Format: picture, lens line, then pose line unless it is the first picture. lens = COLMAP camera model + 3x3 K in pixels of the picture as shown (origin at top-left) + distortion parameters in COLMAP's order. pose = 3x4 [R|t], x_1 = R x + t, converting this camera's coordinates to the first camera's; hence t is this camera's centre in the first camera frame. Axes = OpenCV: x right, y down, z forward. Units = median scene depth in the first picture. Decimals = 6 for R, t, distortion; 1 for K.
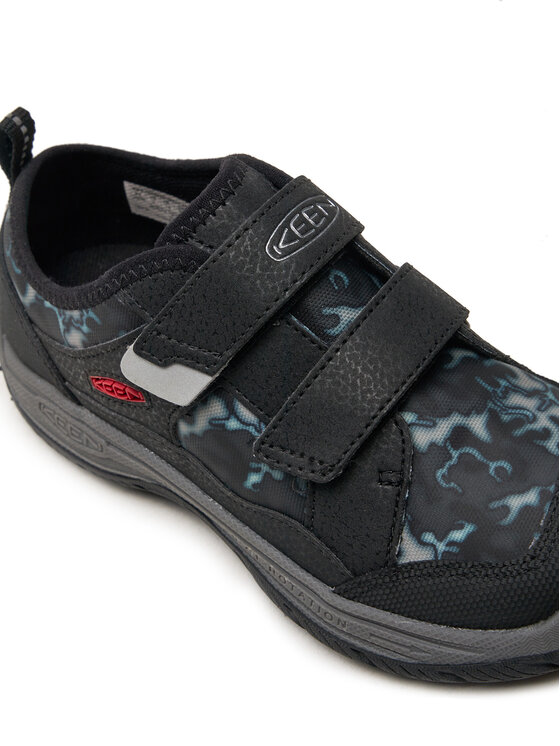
lens RADIAL K [[1363.3, 0, 280.0], [0, 1363.3, 373.0], [0, 0, 1]] dist [-0.165303, -0.033228]
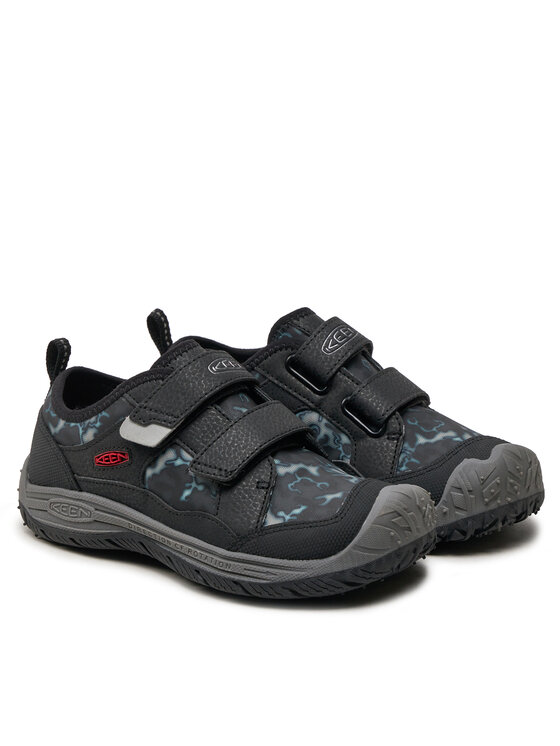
lens RADIAL K [[2193.4, 0, 280.0], [0, 2193.4, 373.0], [0, 0, 1]] dist [-0.011387, 0.122678]
pose [[0.993589, 0.110057, 0.025838, 0.010952], [-0.080980, 0.852369, -0.516633, 1.459627], [-0.078883, 0.511228, 0.855817, -1.592462]]
